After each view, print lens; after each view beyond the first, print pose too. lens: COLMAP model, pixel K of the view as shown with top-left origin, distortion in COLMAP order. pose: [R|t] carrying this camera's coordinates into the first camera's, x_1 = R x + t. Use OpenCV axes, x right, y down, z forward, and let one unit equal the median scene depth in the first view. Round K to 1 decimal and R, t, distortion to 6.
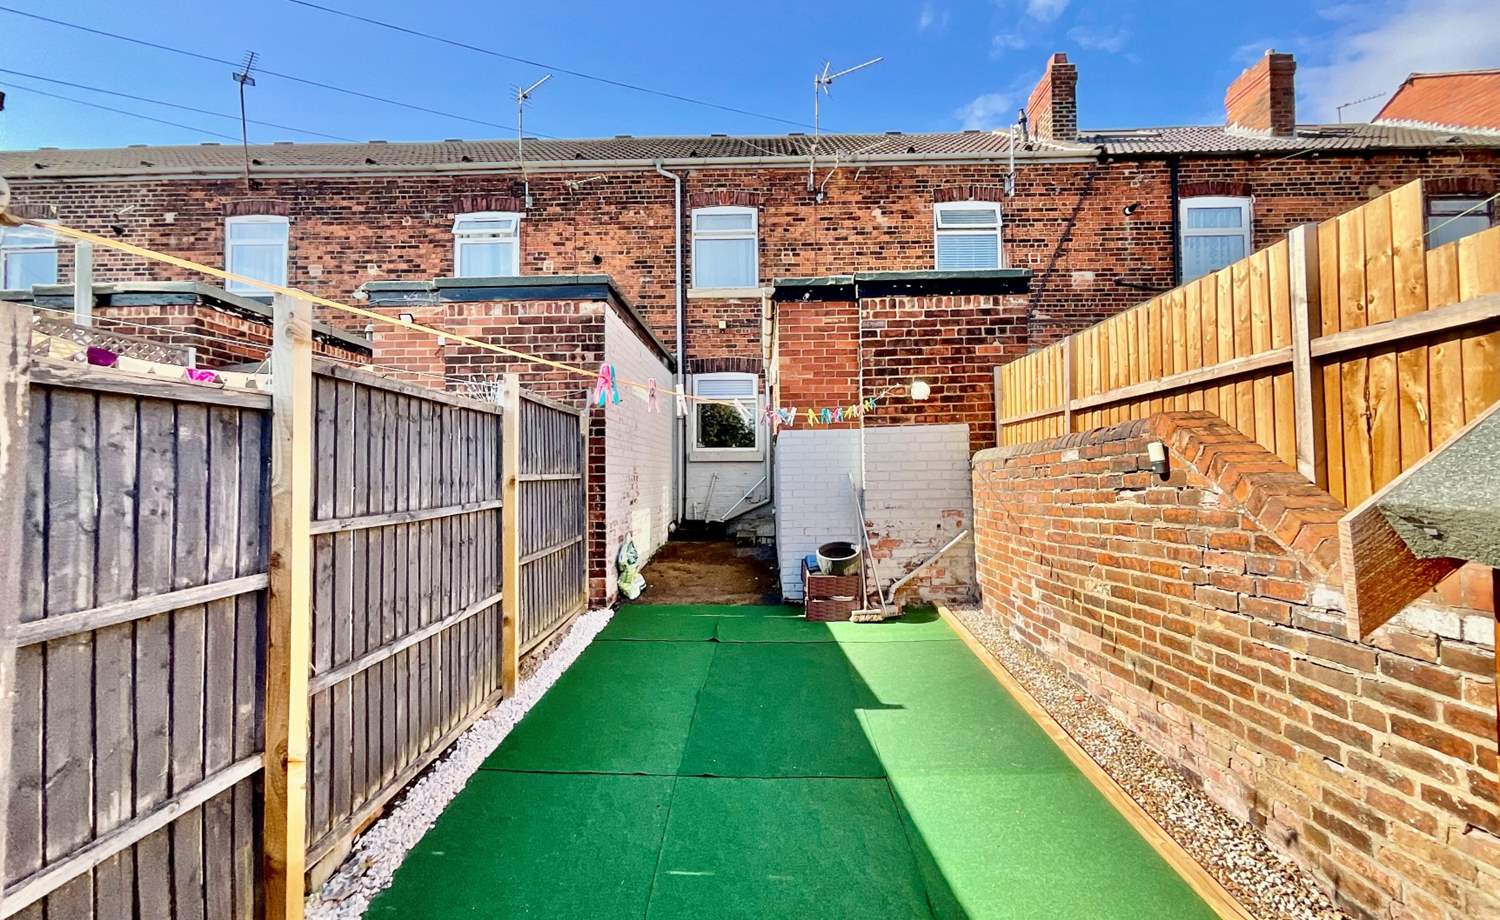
lens RADIAL K [[611.6, 0, 750.0], [0, 611.6, 460.0], [0, 0, 1]] dist [-0.002874, 0.001057]
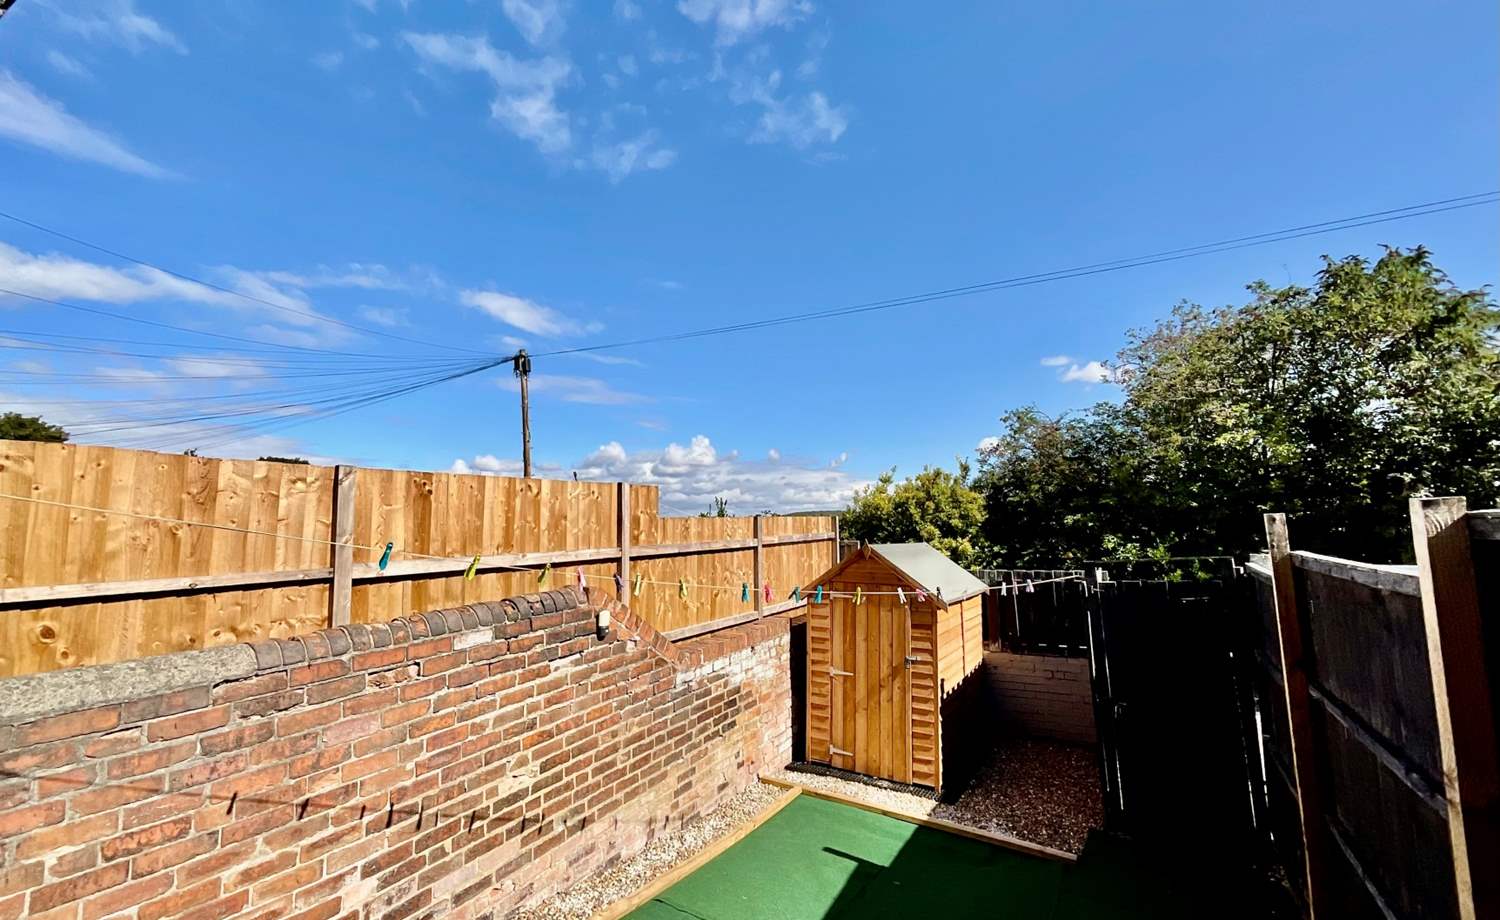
lens RADIAL K [[611.6, 0, 750.0], [0, 611.6, 460.0], [0, 0, 1]] dist [-0.002874, 0.001057]
pose [[-0.856091, 0.082284, 0.510232, -0.211240], [0.013473, 0.990462, -0.137123, -0.121126], [-0.516649, -0.110515, -0.849035, 1.465035]]
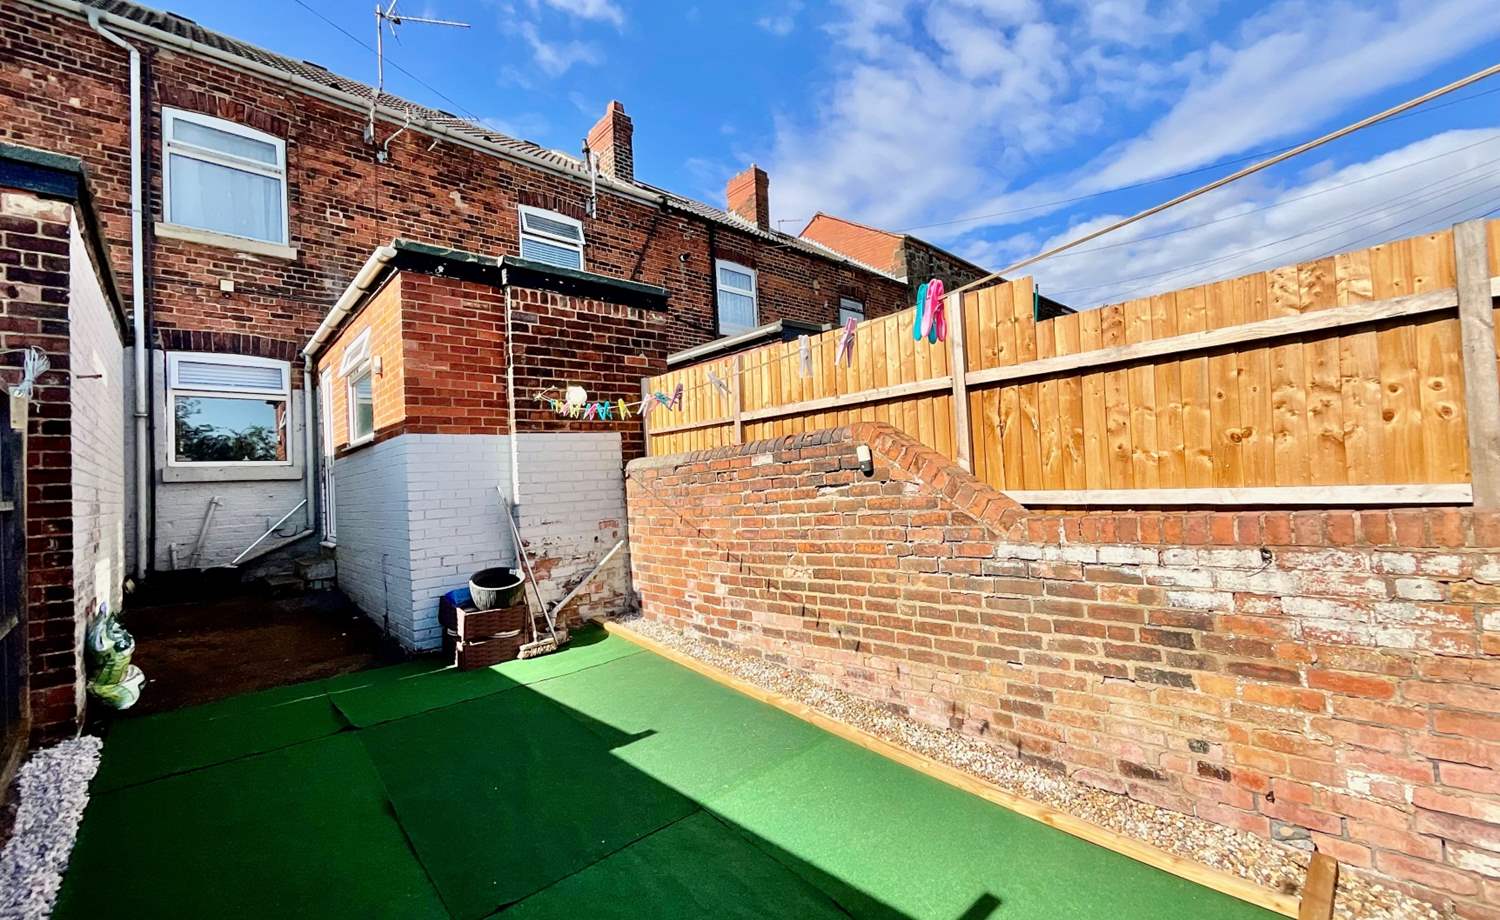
lens RADIAL K [[611.6, 0, 750.0], [0, 611.6, 460.0], [0, 0, 1]] dist [-0.002874, 0.001057]
pose [[0.711966, -0.000029, 0.702214, -0.269913], [0.021700, 0.999523, -0.021960, 0.016275], [-0.701878, 0.030873, 0.711628, 0.209123]]
